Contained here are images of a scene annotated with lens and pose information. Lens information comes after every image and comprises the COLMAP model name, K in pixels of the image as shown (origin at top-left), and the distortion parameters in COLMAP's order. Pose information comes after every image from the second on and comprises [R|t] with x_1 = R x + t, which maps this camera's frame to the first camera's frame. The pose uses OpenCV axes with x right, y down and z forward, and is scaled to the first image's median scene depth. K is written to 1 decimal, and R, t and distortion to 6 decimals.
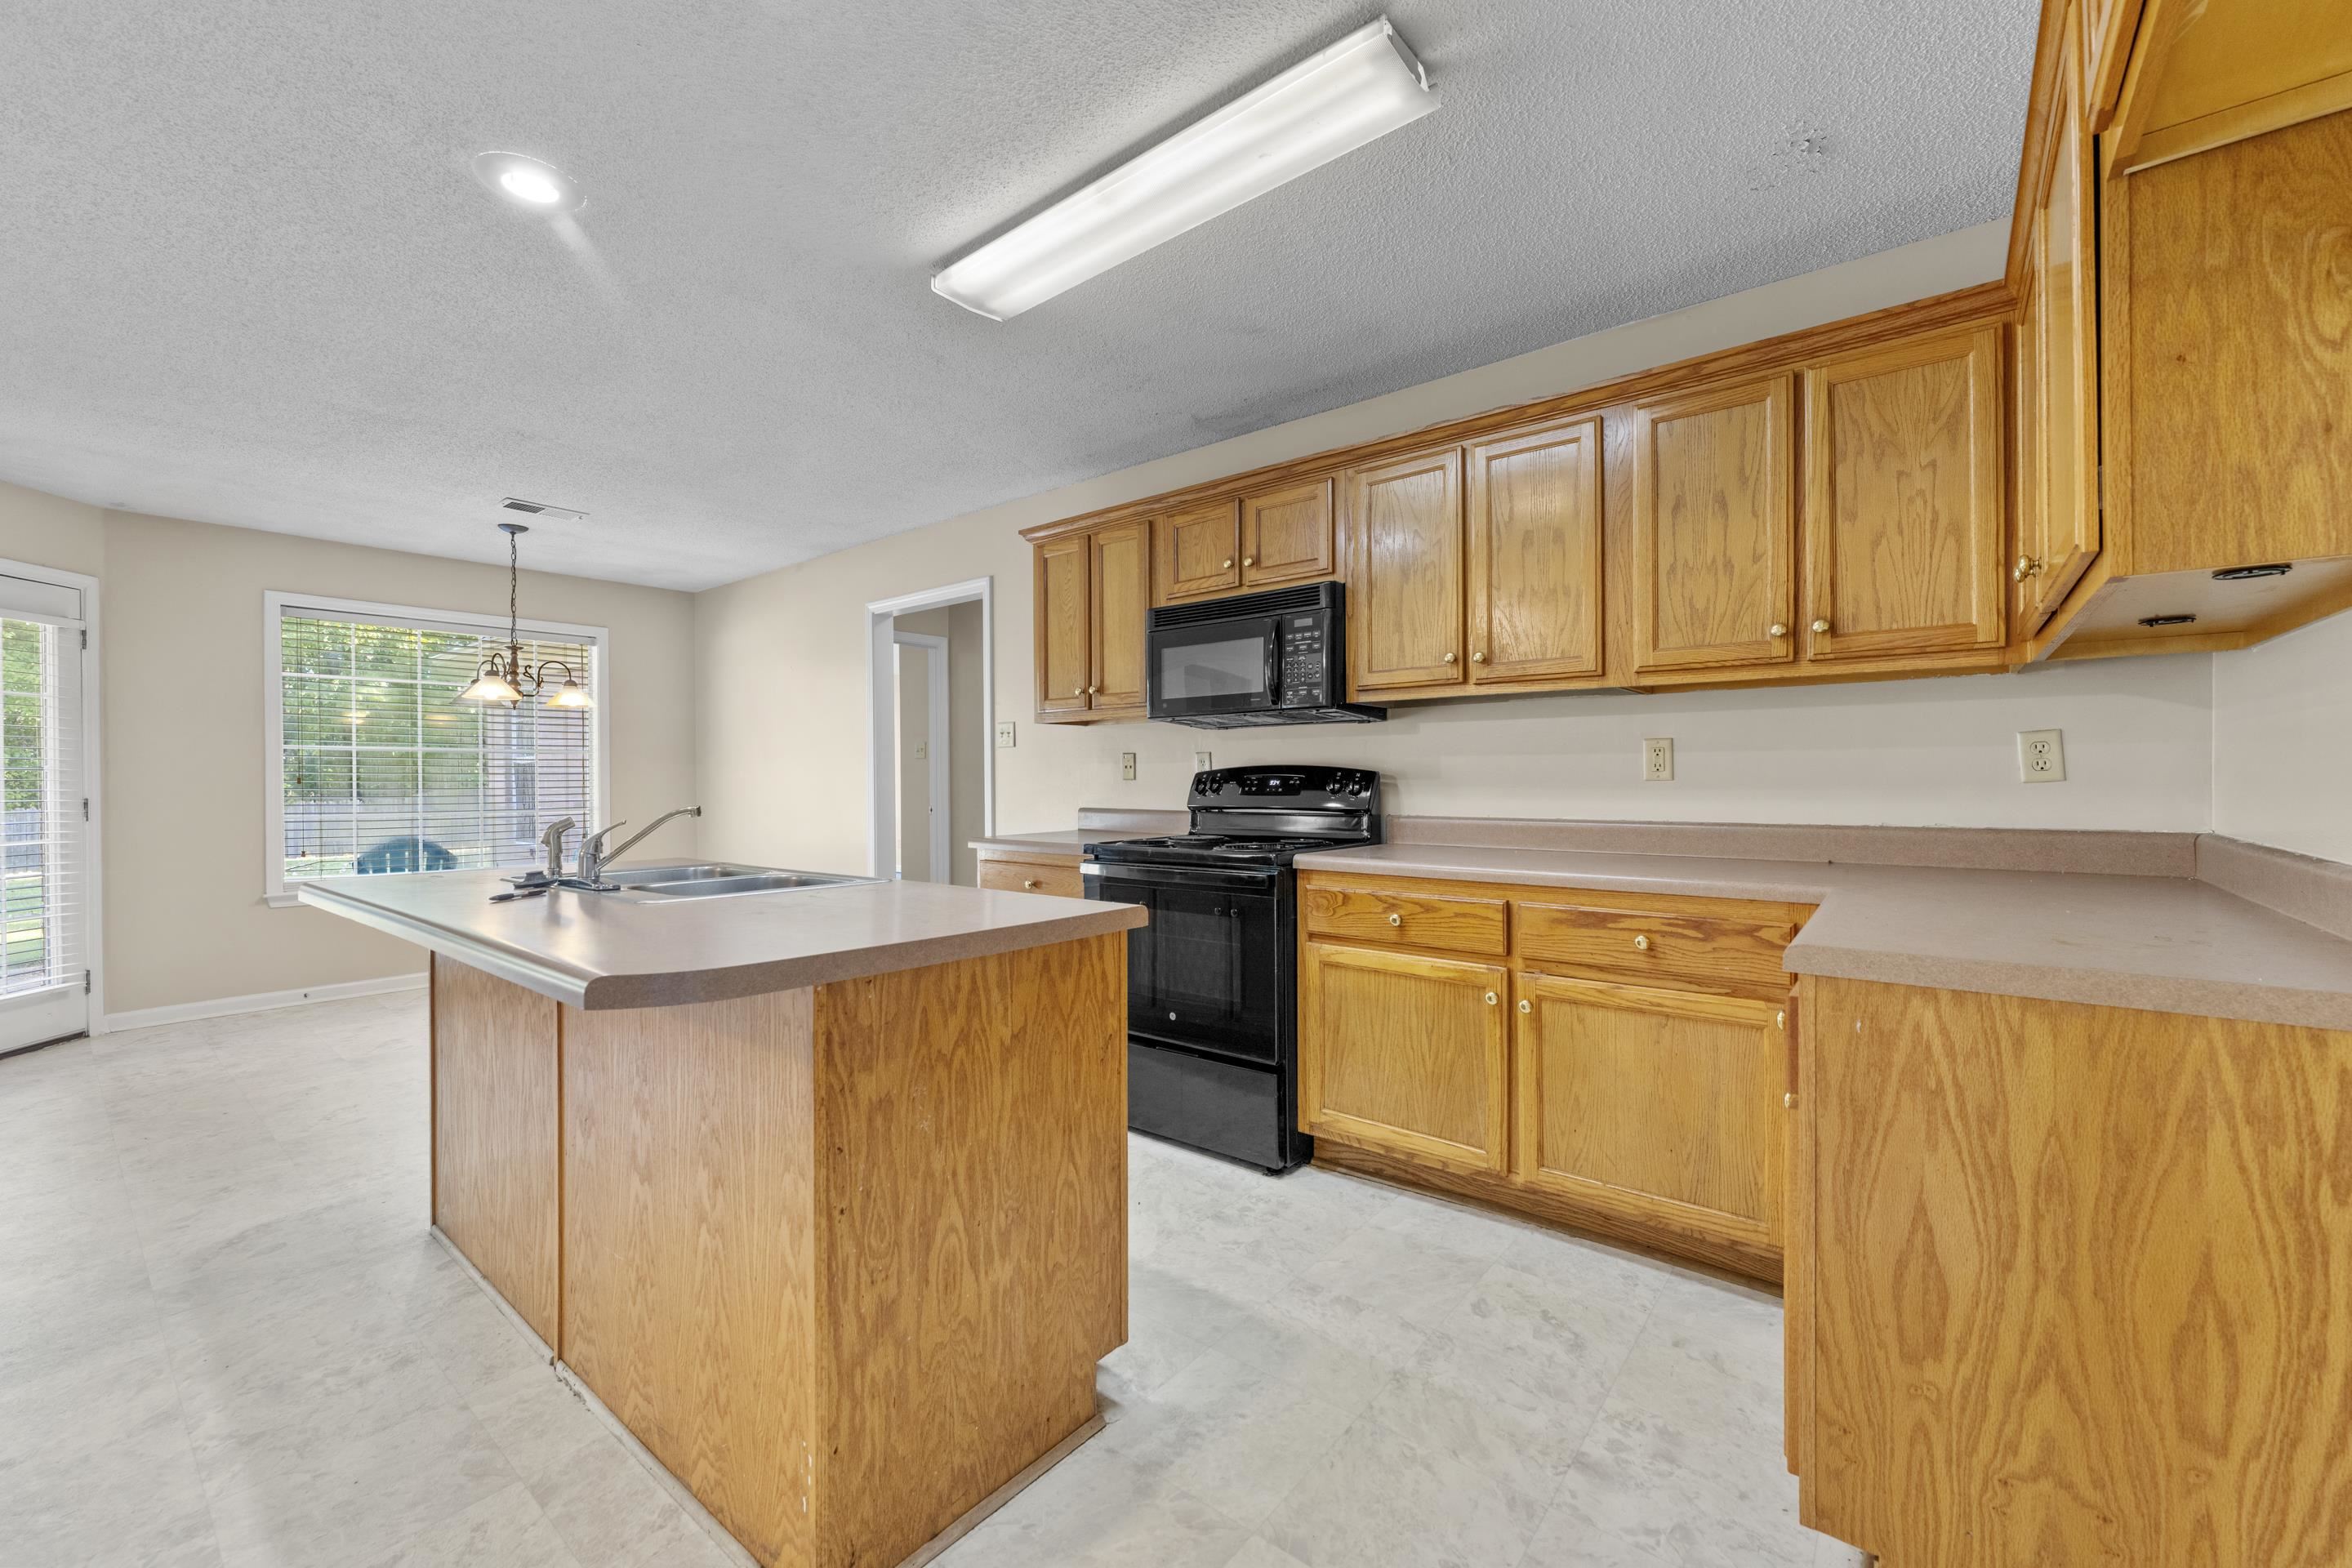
lens RADIAL K [[941.0, 0, 1169.6], [0, 941.0, 788.2], [0, 0, 1]] dist [-0.001471, 0.000122]
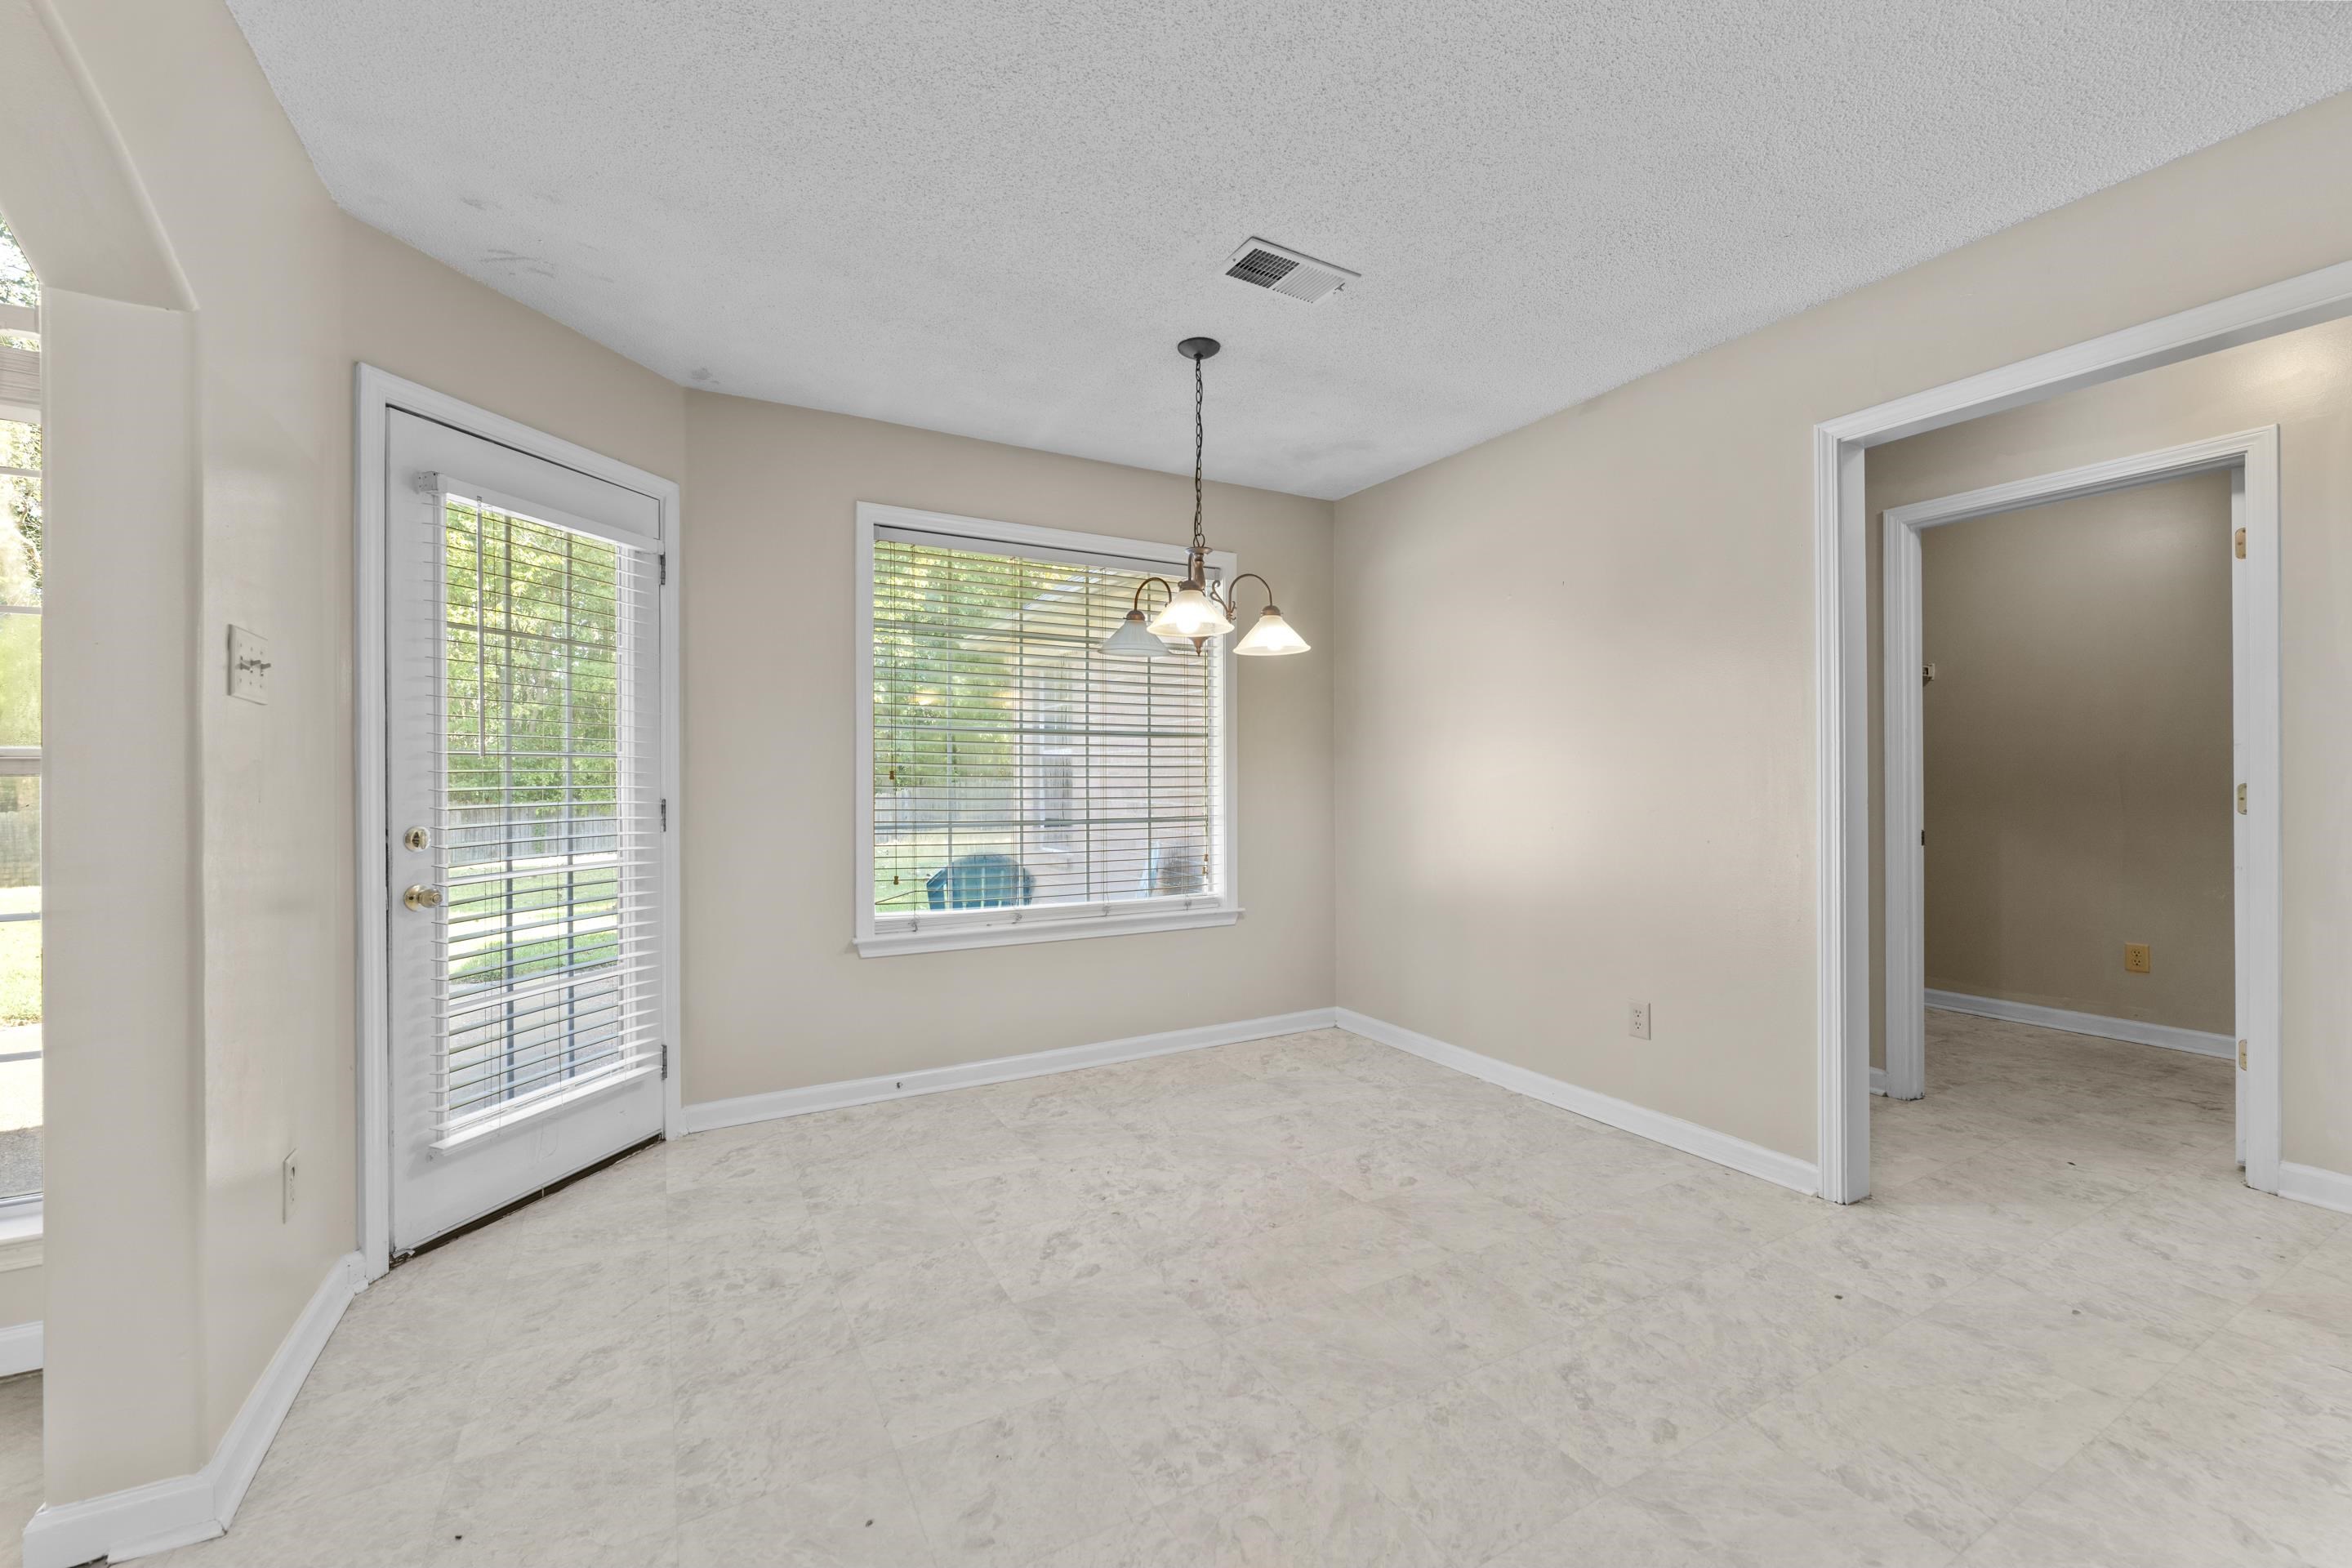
lens RADIAL K [[941.0, 0, 1173.8], [0, 941.0, 782.0], [0, 0, 1]] dist [-0.001471, 0.000122]
pose [[0.935676, 0.000117, -0.352860, -0.550022], [-0.002101, 0.999984, -0.005240, 0.000259], [0.352854, 0.005645, 0.935661, 0.477843]]
